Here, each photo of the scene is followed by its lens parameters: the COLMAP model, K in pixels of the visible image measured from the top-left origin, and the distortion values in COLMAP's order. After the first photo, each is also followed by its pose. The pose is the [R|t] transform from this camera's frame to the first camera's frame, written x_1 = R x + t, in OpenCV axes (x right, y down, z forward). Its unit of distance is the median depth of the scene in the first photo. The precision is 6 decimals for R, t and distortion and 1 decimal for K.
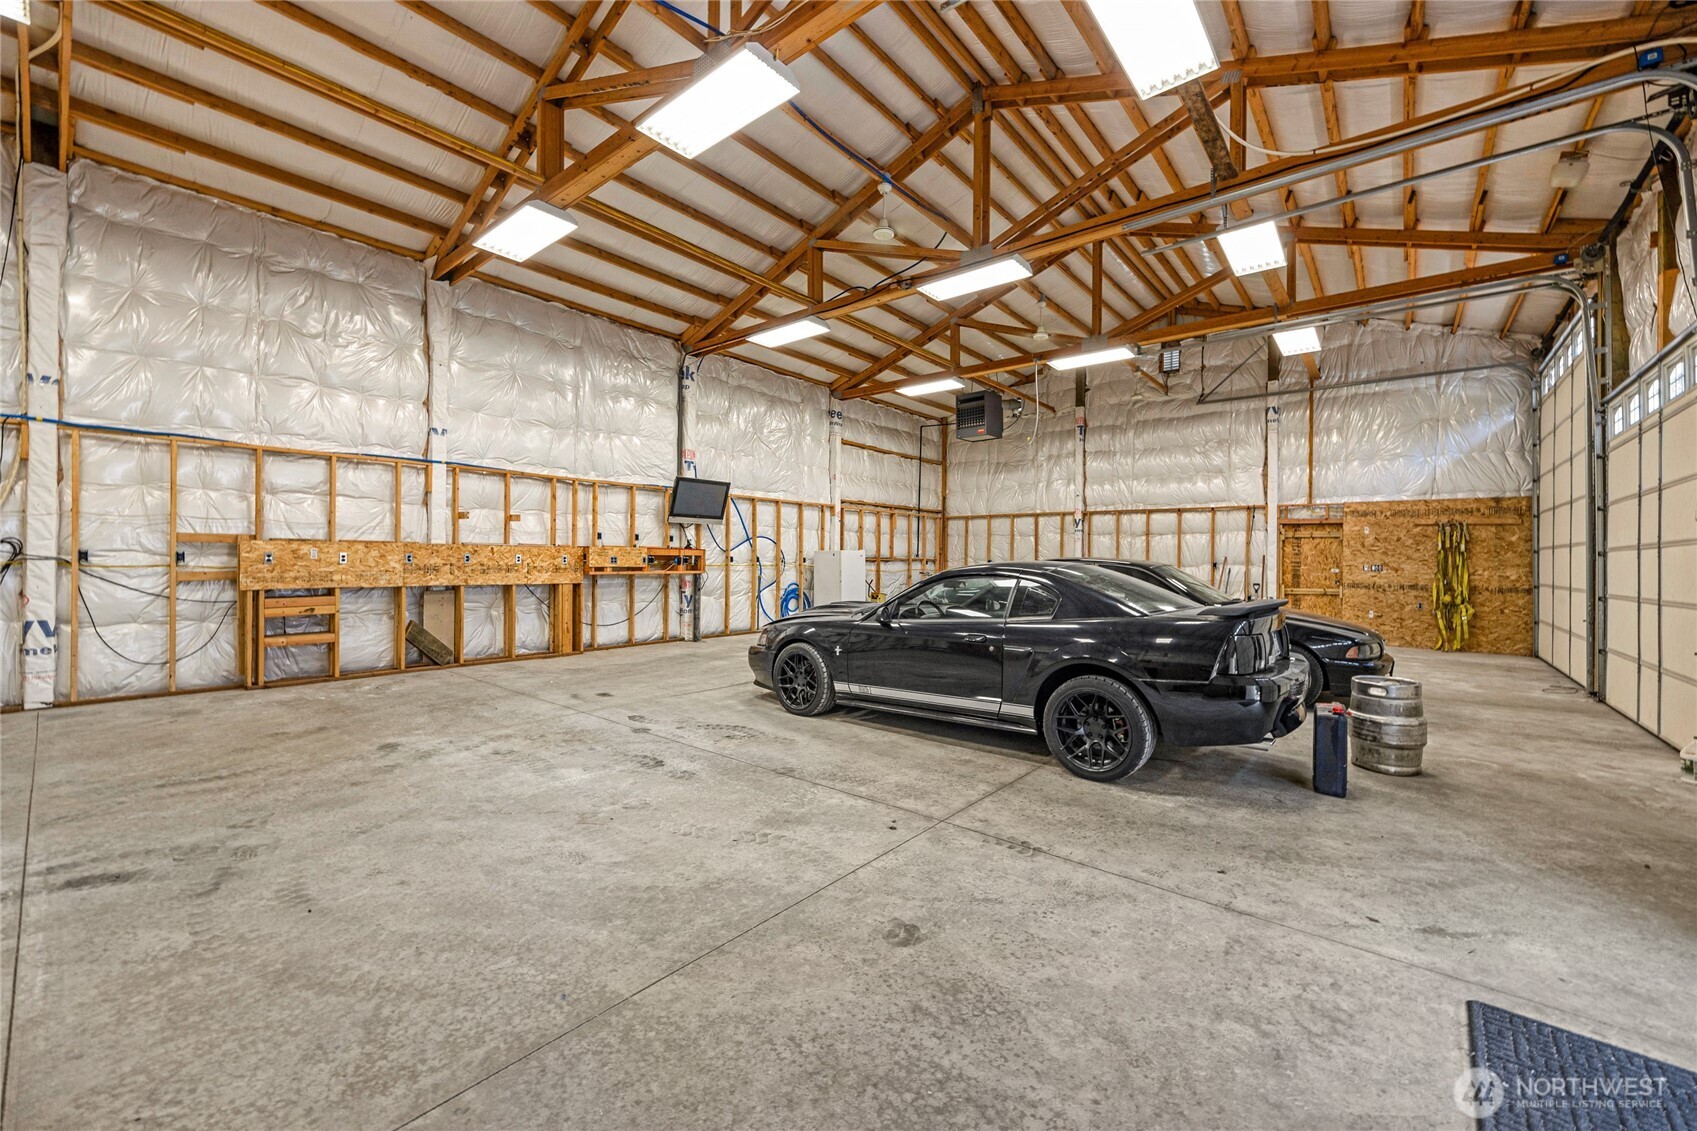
lens RADIAL K [[679.8, 0, 836.1], [0, 679.8, 555.0], [0, 0, 1]] dist [-0.001552, 0.000014]
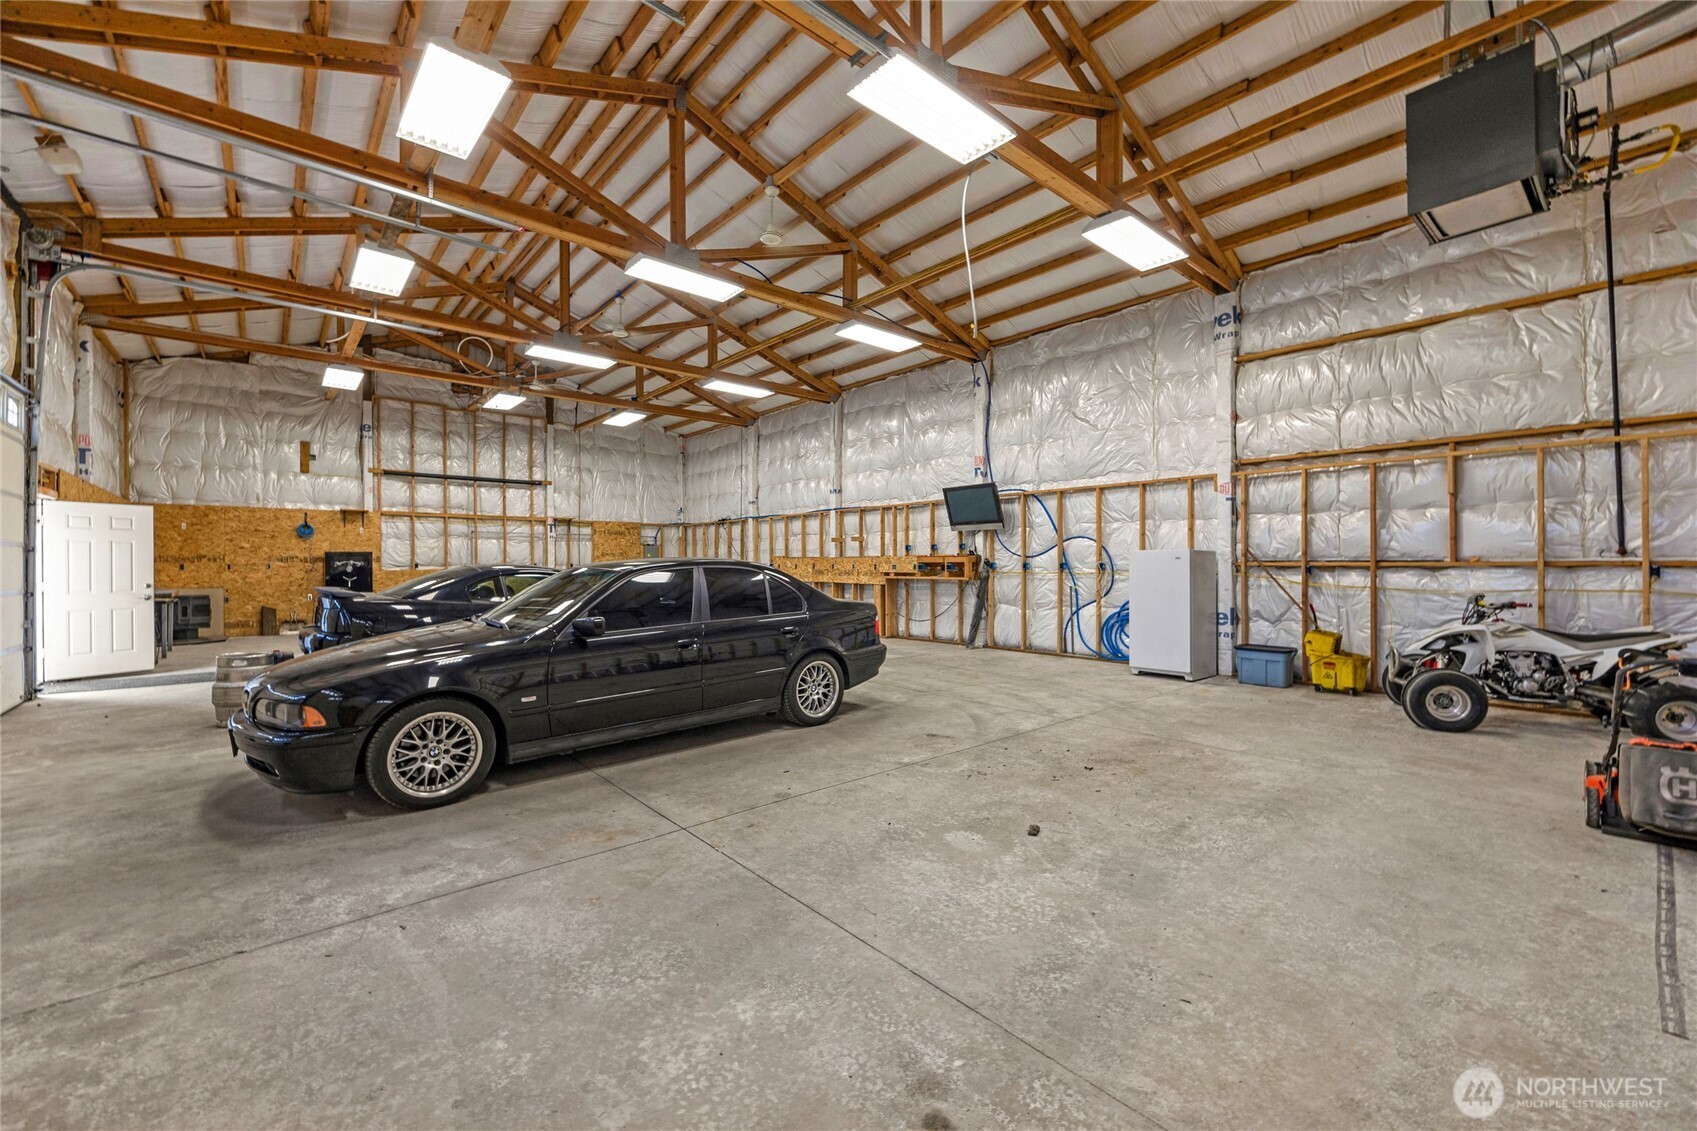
lens RADIAL K [[679.8, 0, 837.7], [0, 679.8, 574.1], [0, 0, 1]] dist [-0.001552, 0.000014]
pose [[-0.157372, 0.002335, -0.987537, 0.769758], [0.003738, 0.999991, 0.001769, 0.015036], [0.987532, -0.003413, -0.157379, 0.920853]]
